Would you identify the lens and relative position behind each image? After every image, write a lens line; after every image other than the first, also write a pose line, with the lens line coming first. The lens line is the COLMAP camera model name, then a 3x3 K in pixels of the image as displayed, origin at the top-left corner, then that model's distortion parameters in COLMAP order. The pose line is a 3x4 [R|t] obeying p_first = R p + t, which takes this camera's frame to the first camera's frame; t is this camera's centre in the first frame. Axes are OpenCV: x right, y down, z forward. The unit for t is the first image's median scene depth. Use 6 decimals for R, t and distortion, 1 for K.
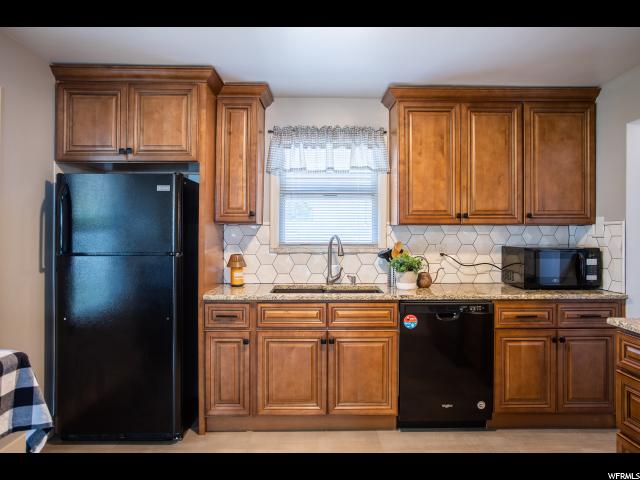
lens RADIAL K [[429.0, 0, 319.7], [0, 429.0, 233.1], [0, 0, 1]] dist [-0.069848, 0.075198]
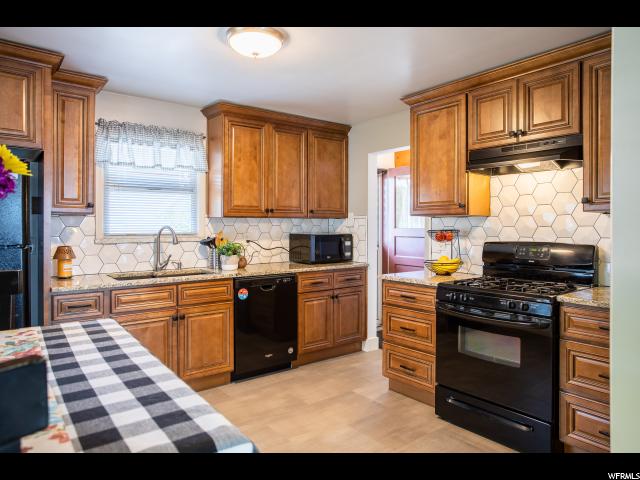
lens RADIAL K [[429.0, 0, 319.7], [0, 429.0, 233.1], [0, 0, 1]] dist [-0.069848, 0.075198]
pose [[0.790330, -0.013542, 0.612531, -0.342345], [0.001040, 0.999784, 0.020761, 0.000689], [-0.612680, -0.015771, 0.790174, -0.124204]]
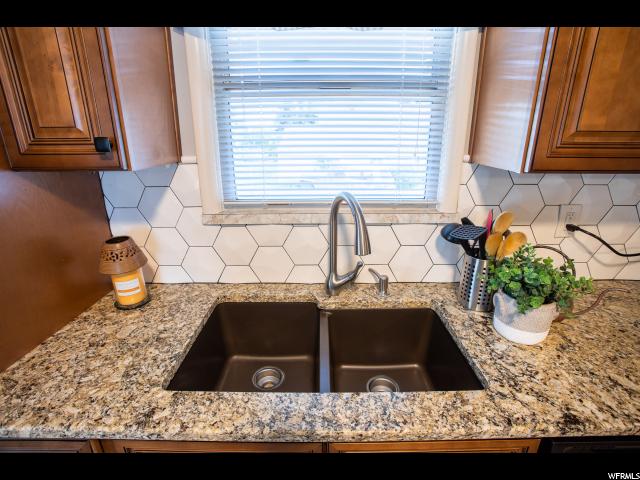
lens RADIAL K [[315.8, 0, 320.0], [0, 315.8, 240.0], [0, 0, 1]] dist [-0.045485, 0.000035]
pose [[0.999983, -0.005524, -0.001714, 0.011038], [0.005783, 0.951758, 0.306794, -0.046098], [-0.000063, -0.306799, 0.951774, 0.740973]]
